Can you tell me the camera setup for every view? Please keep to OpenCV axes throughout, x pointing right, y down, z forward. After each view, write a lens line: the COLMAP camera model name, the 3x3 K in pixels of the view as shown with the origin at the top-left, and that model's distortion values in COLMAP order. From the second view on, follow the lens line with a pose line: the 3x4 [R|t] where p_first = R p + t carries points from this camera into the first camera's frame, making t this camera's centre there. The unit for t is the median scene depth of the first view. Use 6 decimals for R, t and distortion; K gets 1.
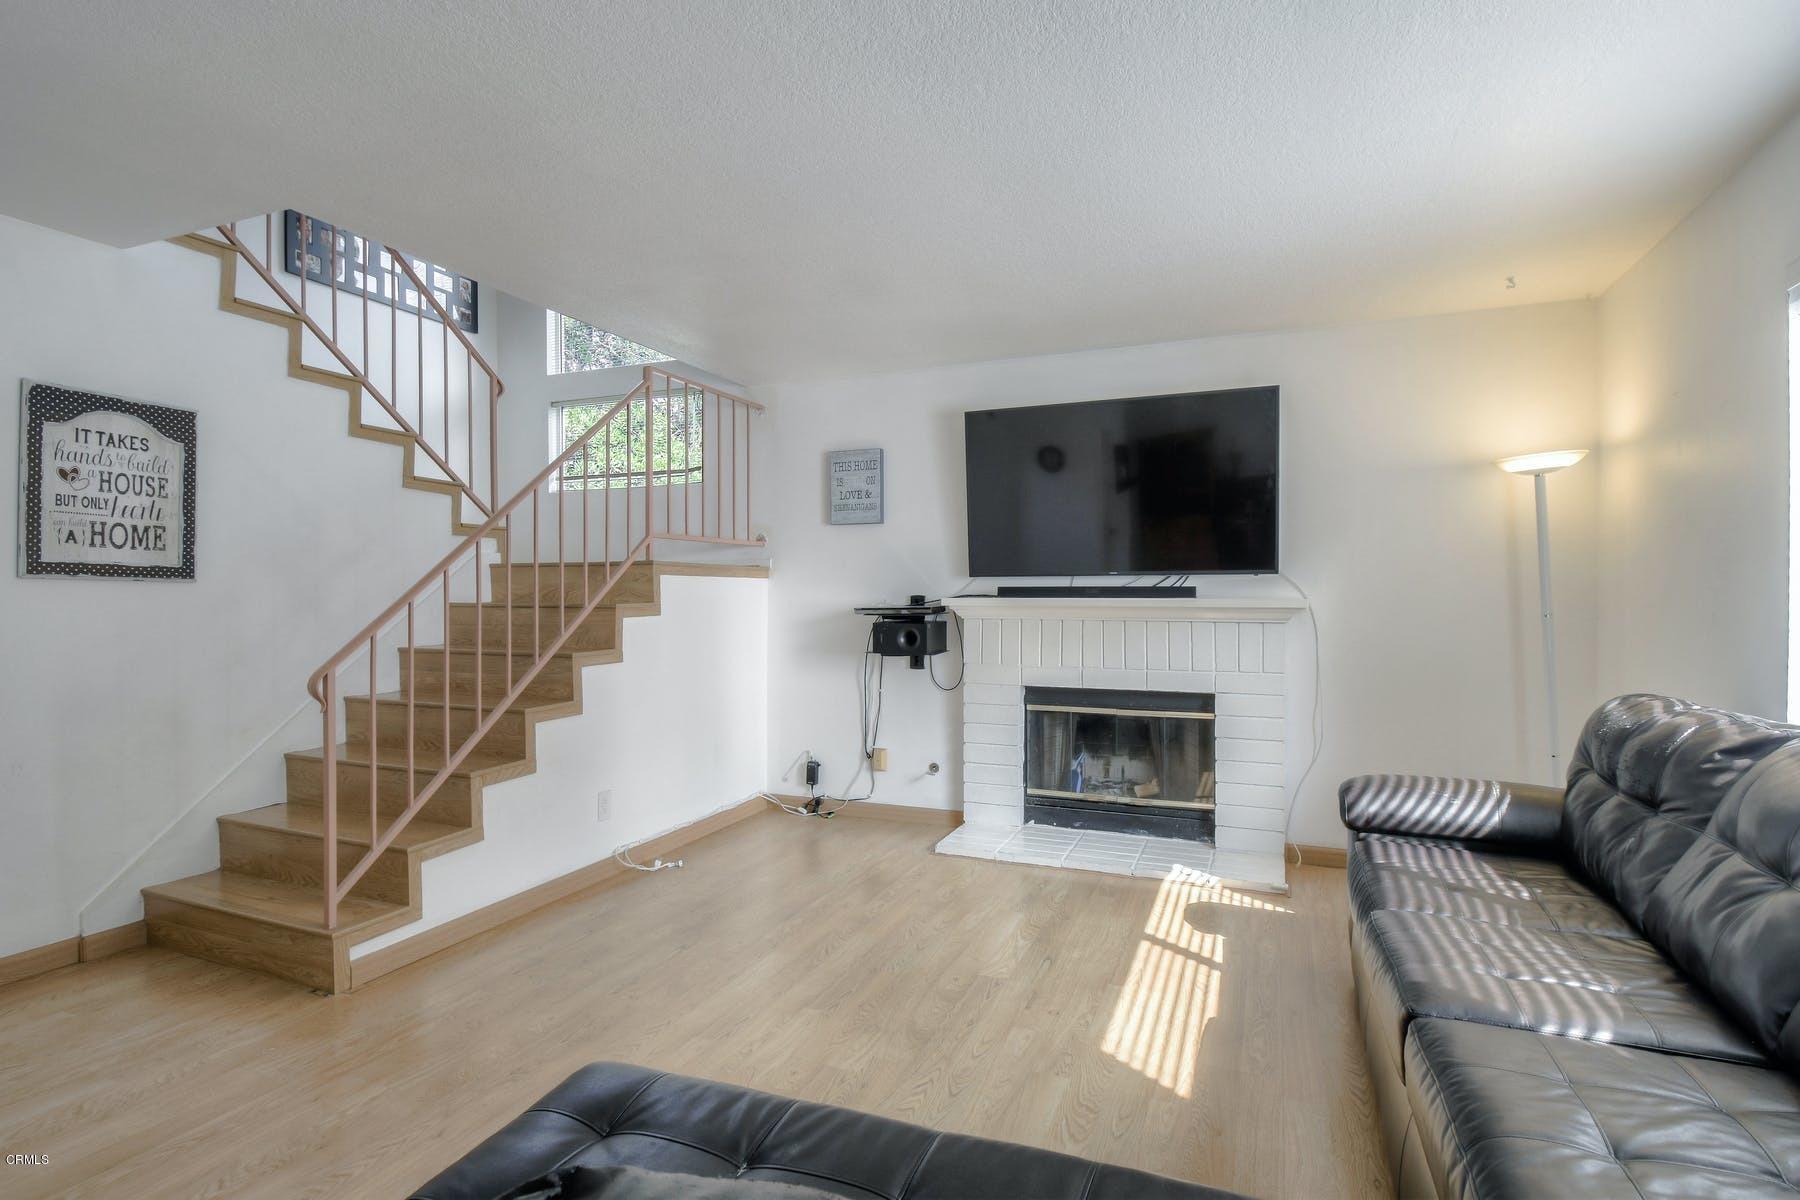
lens RADIAL K [[937.3, 0, 896.5], [0, 937.3, 598.3], [0, 0, 1]] dist [-0.005473, -0.000749]
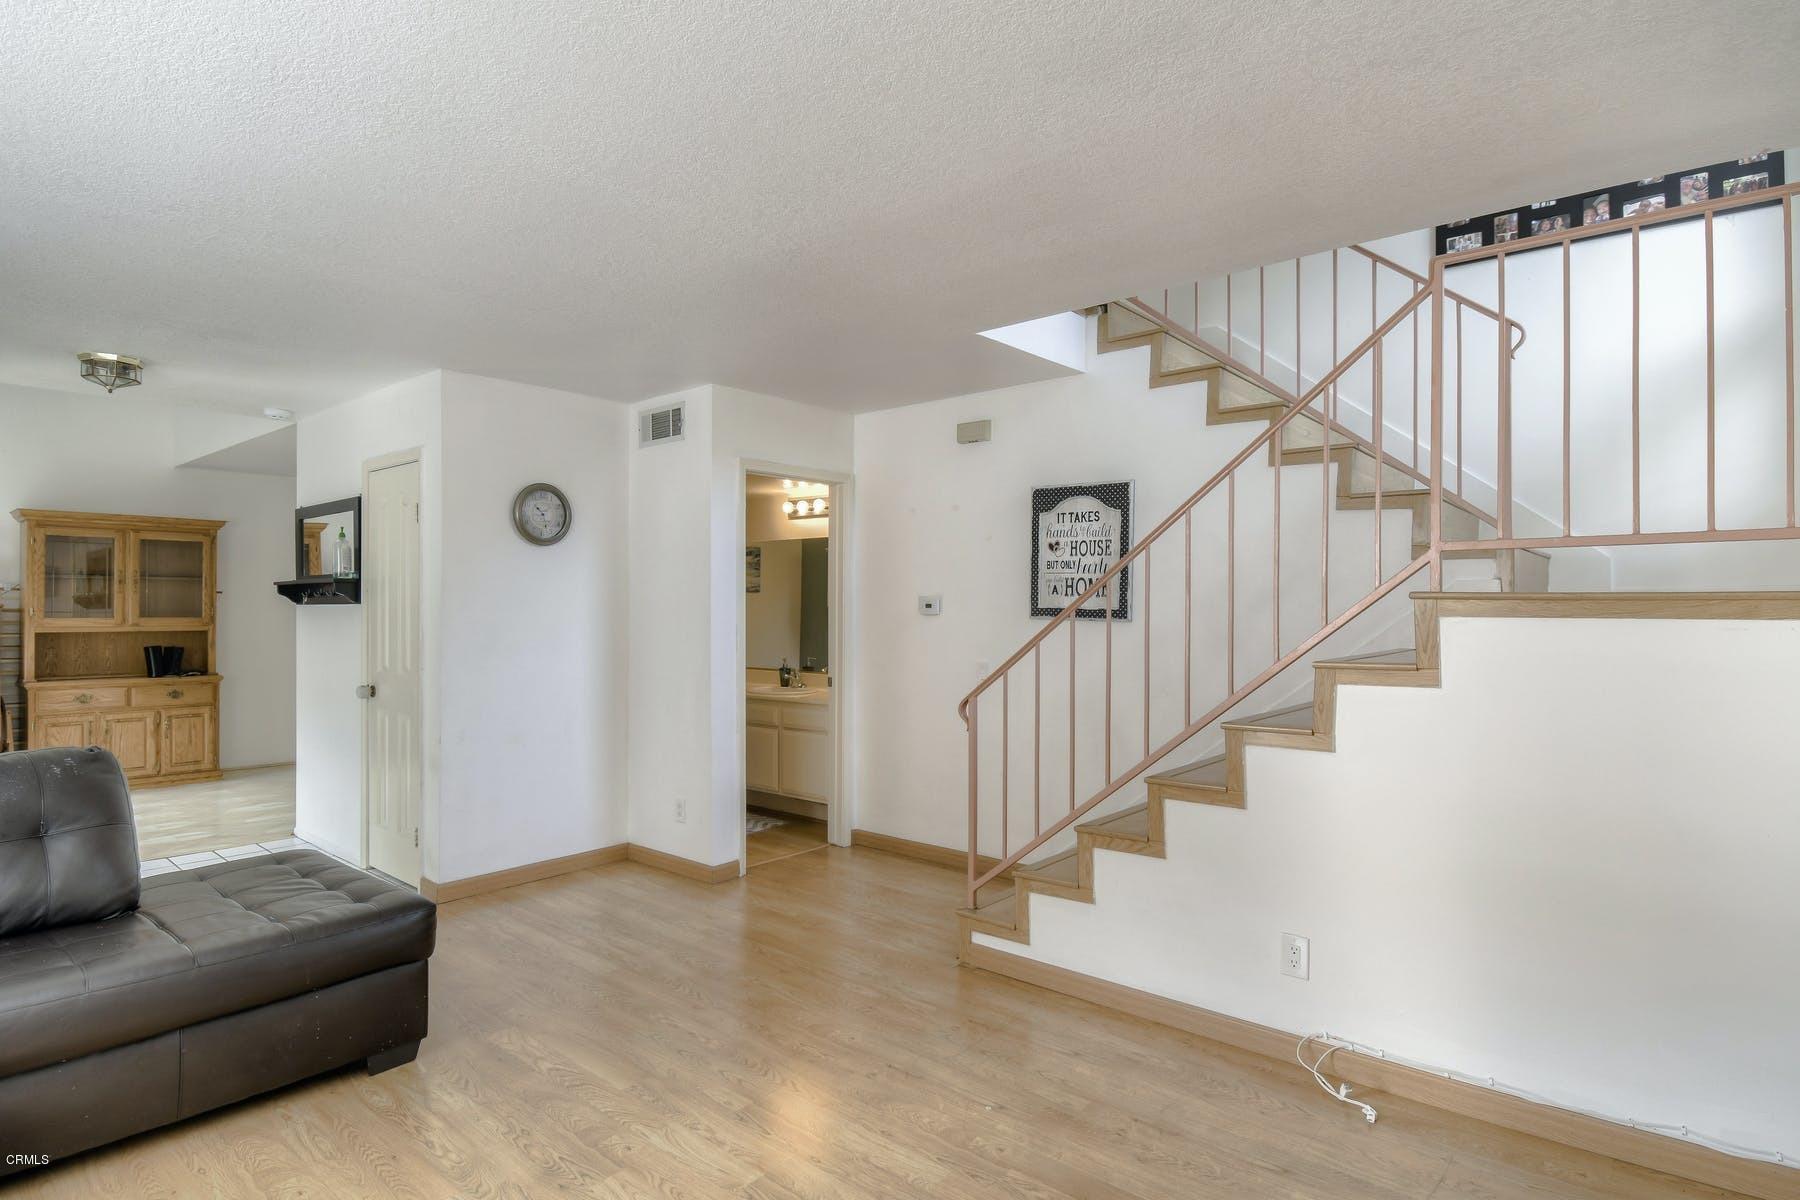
lens RADIAL K [[937.3, 0, 889.6], [0, 937.3, 609.2], [0, 0, 1]] dist [-0.005473, -0.000749]
pose [[-0.327059, 0.006005, -0.944985, 0.519051], [-0.006554, 0.999941, 0.008622, -0.043625], [0.944981, 0.009013, -0.327000, 1.142580]]
